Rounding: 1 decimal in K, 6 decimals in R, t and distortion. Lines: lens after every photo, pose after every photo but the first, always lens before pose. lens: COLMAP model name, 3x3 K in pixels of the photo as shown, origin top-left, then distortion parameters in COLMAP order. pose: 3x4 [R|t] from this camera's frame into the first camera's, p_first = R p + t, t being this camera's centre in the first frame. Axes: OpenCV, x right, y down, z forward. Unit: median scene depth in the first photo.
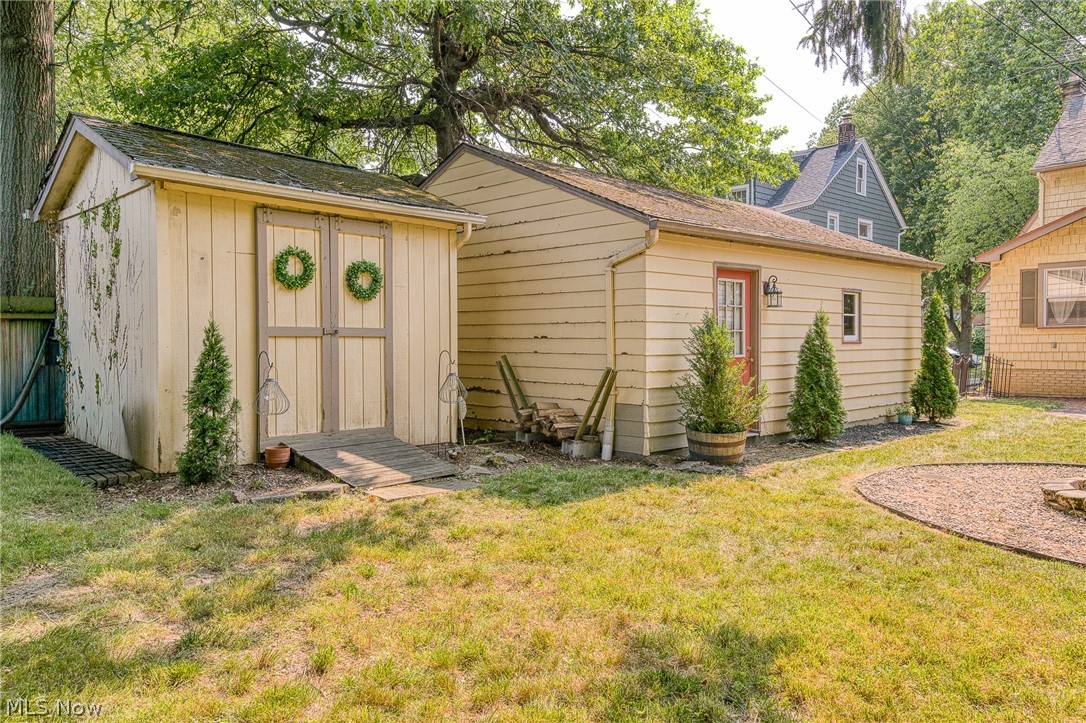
lens RADIAL K [[775.9, 0, 543.9], [0, 775.9, 374.5], [0, 0, 1]] dist [0.065315, -0.000951]
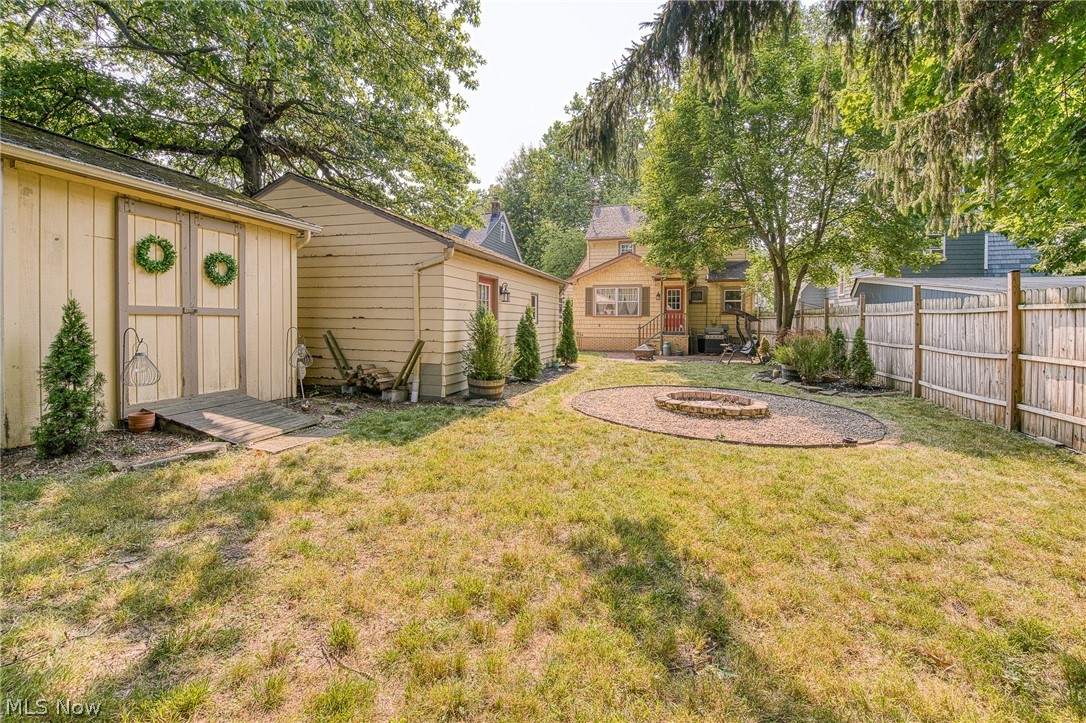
lens RADIAL K [[449.8, 0, 540.5], [0, 449.8, 342.8], [0, 0, 1]] dist [-0.018247, -0.004878]
pose [[0.870877, -0.011455, 0.491367, -0.138851], [0.007836, 0.999925, 0.009423, -0.008747], [-0.491438, -0.004356, 0.870902, 0.155303]]
